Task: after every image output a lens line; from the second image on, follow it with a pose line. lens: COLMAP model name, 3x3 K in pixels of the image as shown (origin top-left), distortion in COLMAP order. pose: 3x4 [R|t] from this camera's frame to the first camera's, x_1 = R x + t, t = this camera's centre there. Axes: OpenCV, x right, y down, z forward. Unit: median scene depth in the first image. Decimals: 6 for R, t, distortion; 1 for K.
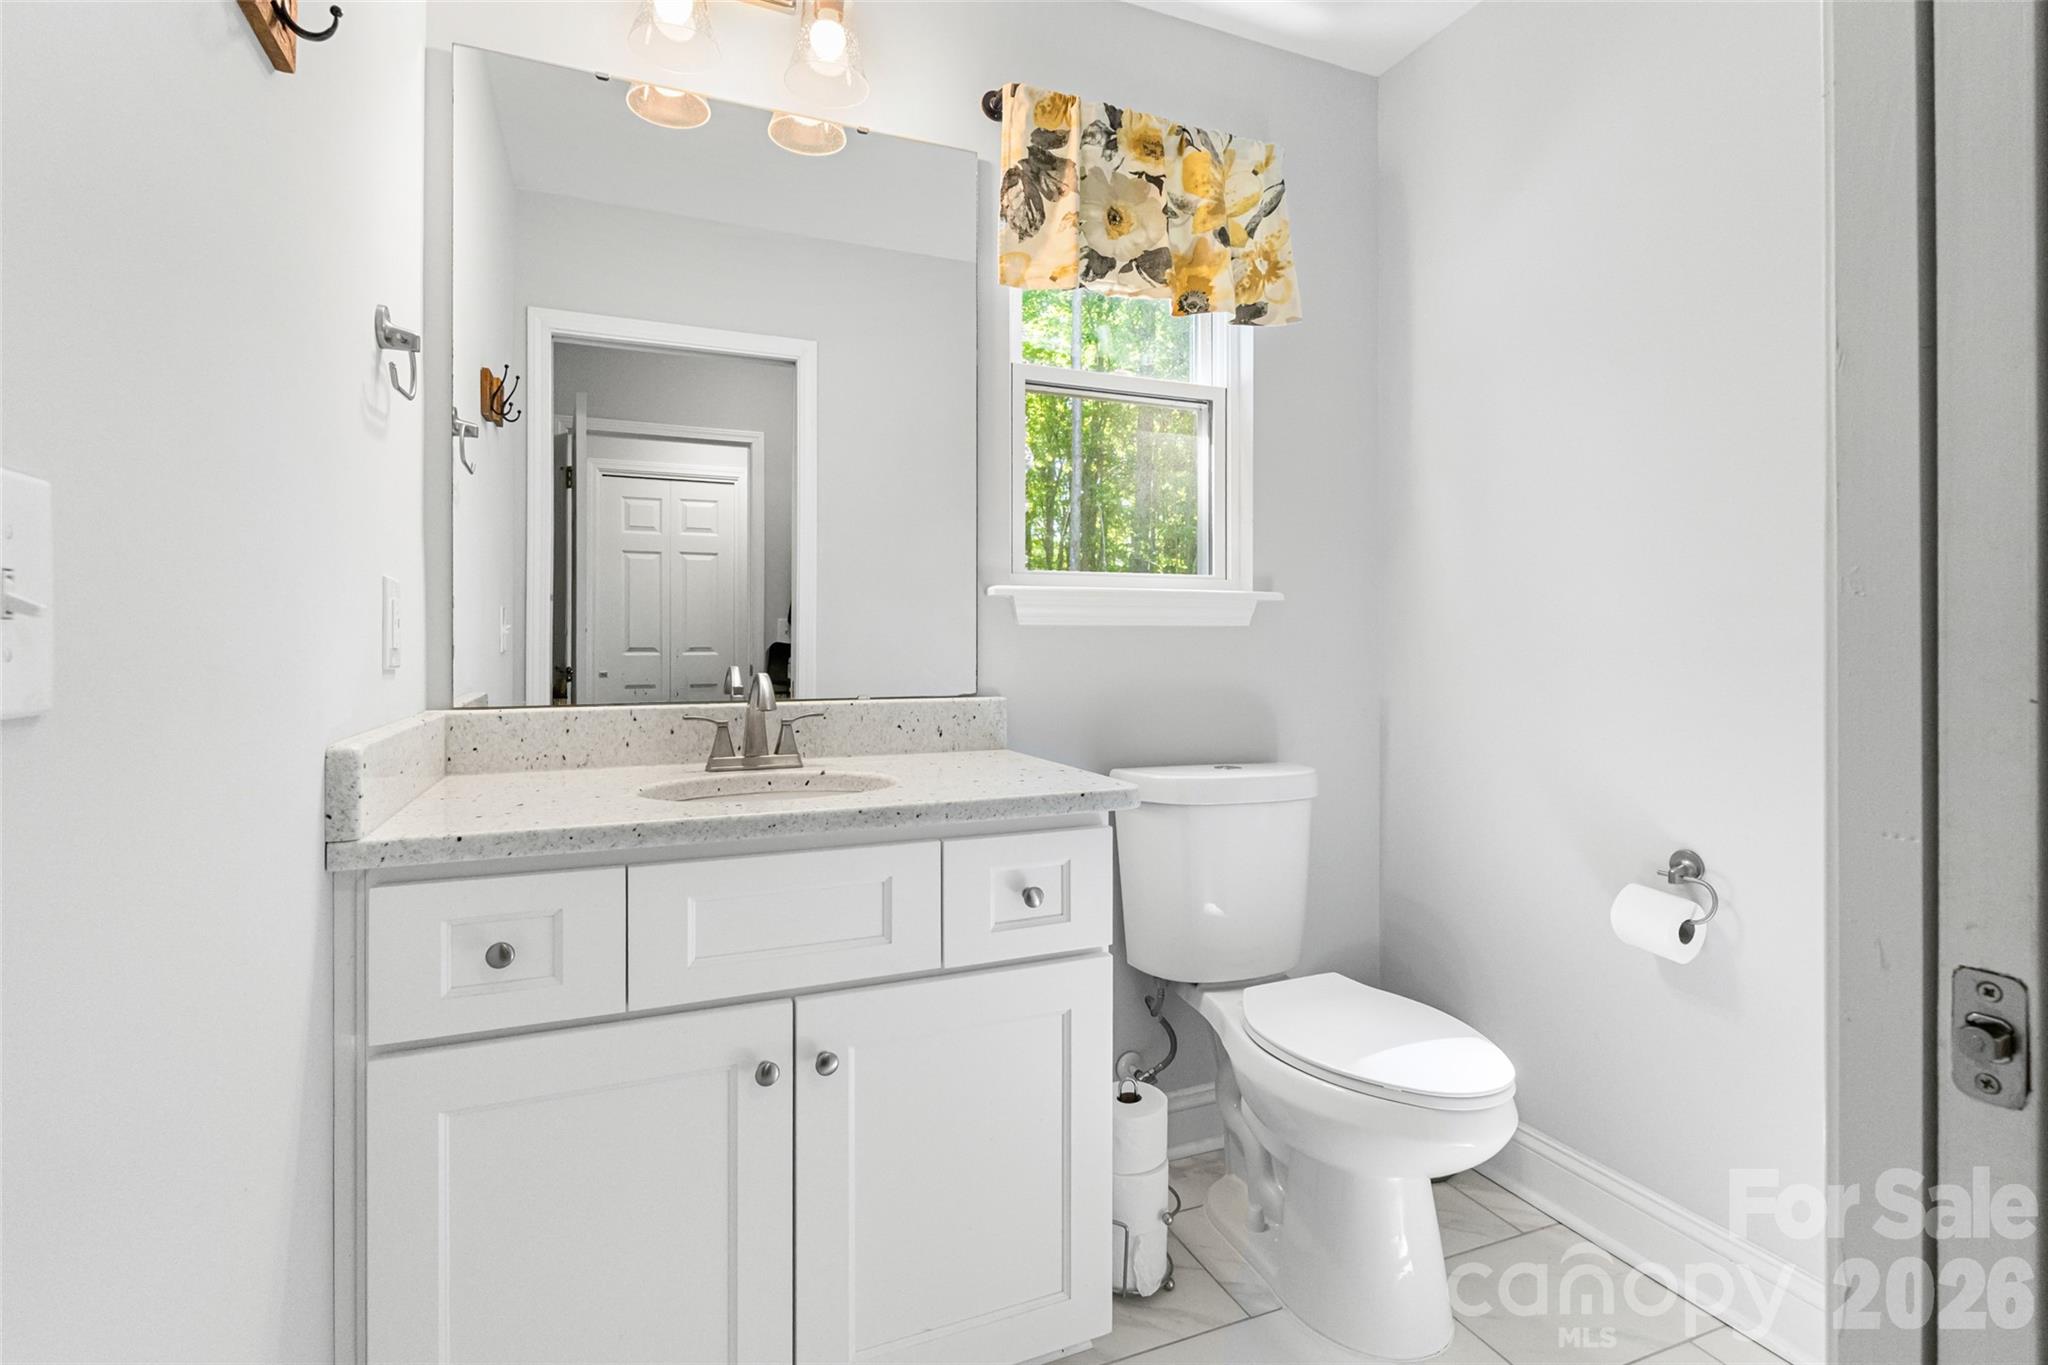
lens RADIAL K [[968.9, 0, 1036.4], [0, 968.9, 672.0], [0, 0, 1]] dist [-0.002372, 0.001338]
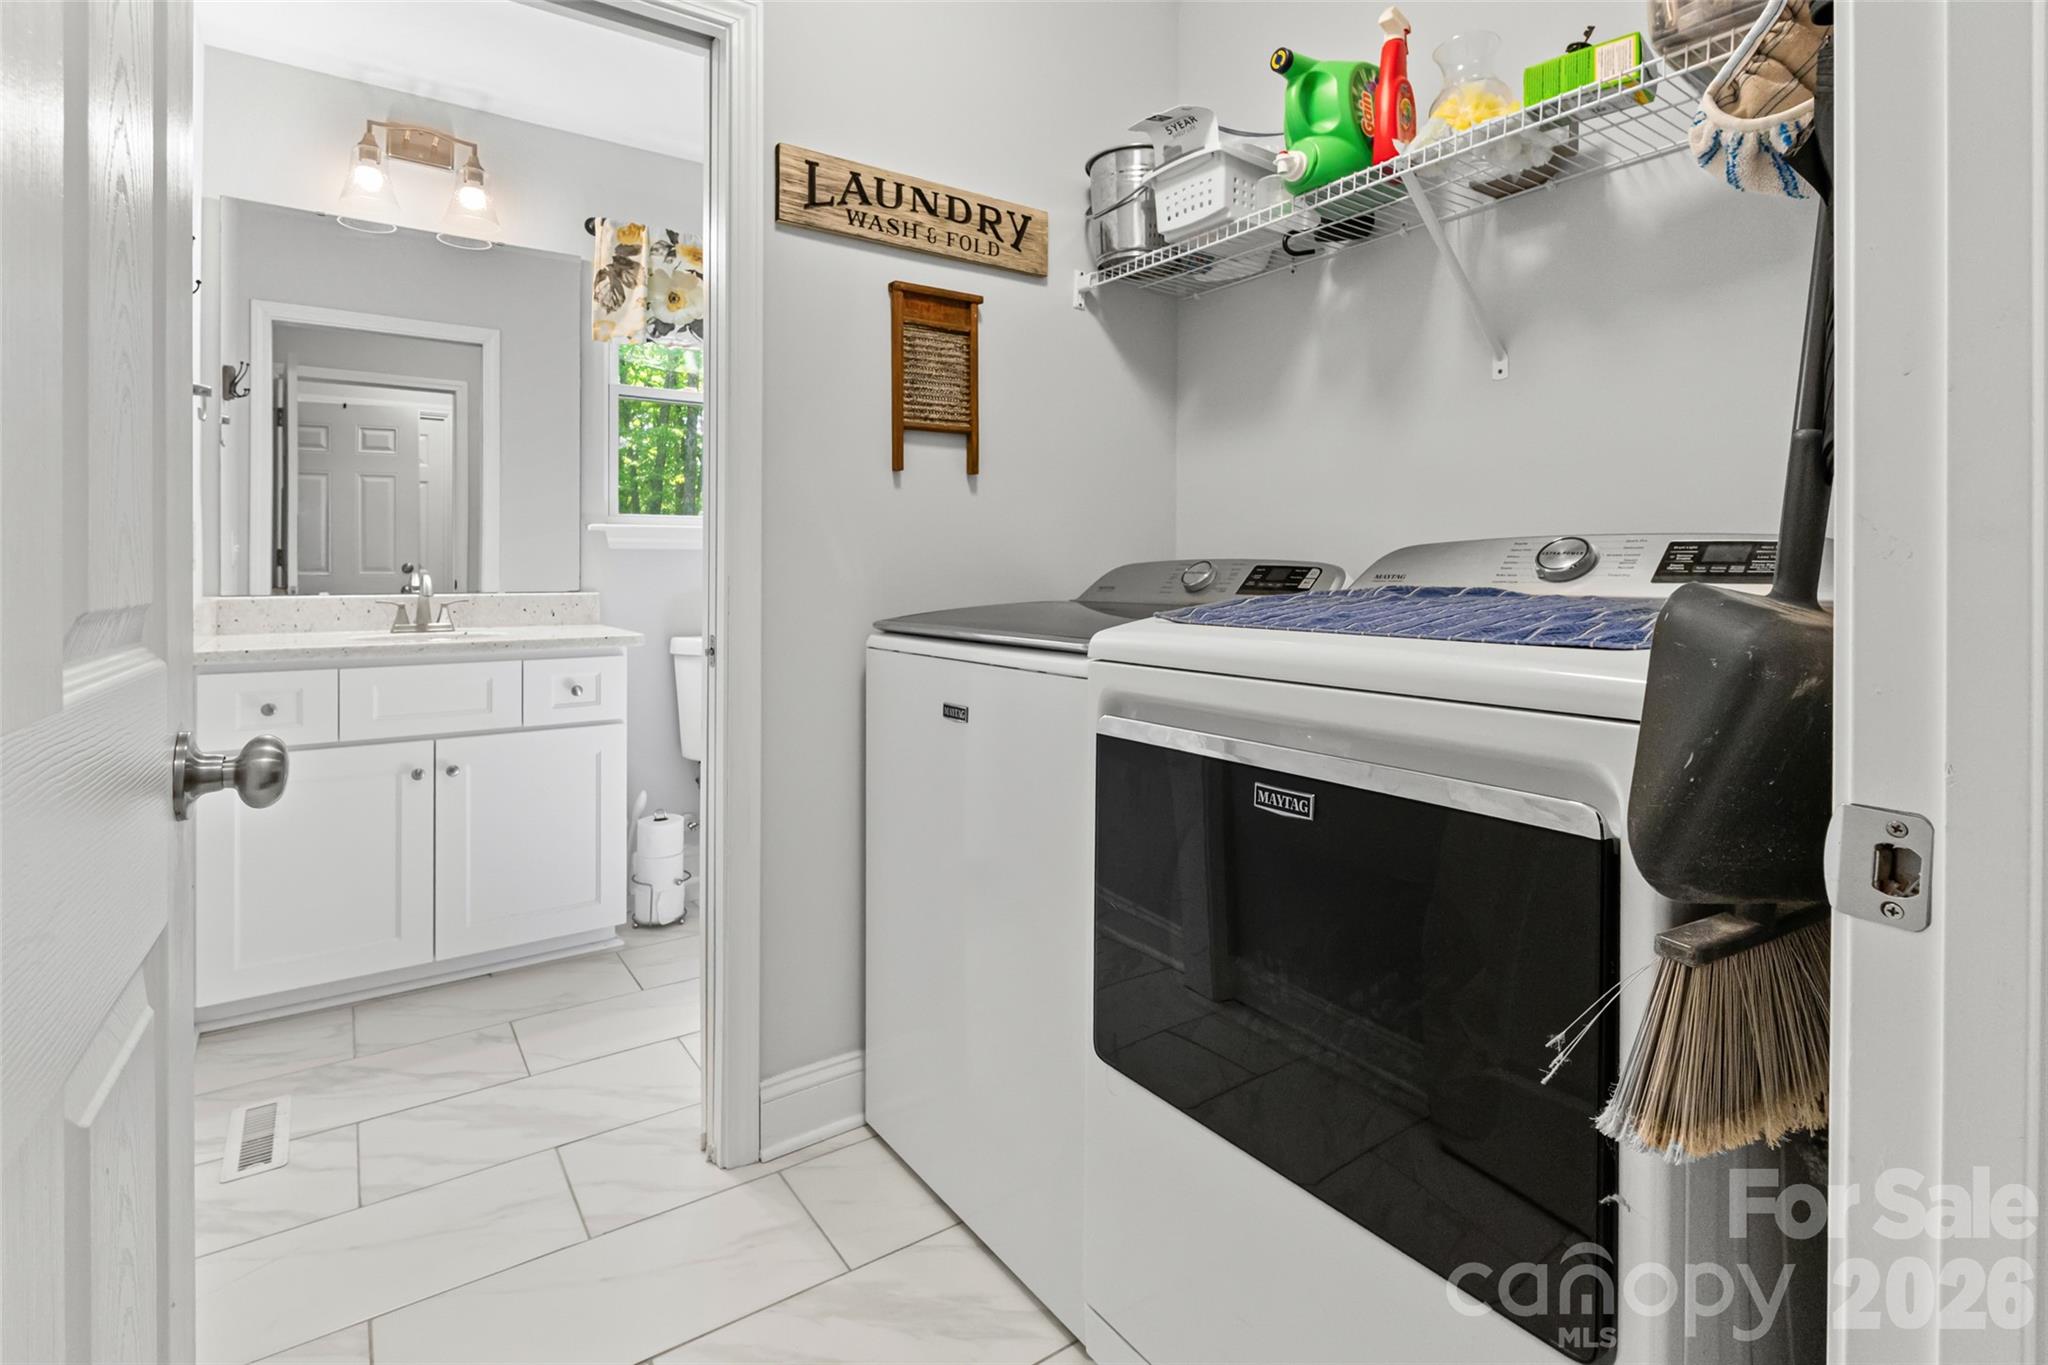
lens RADIAL K [[968.9, 0, 1008.3], [0, 968.9, 598.0], [0, 0, 1]] dist [-0.002372, 0.001338]
pose [[0.978465, -0.000595, 0.206410, 0.305003], [0.000393, 0.999999, 0.001020, 0.033168], [-0.206410, -0.000917, 0.978465, -0.732167]]
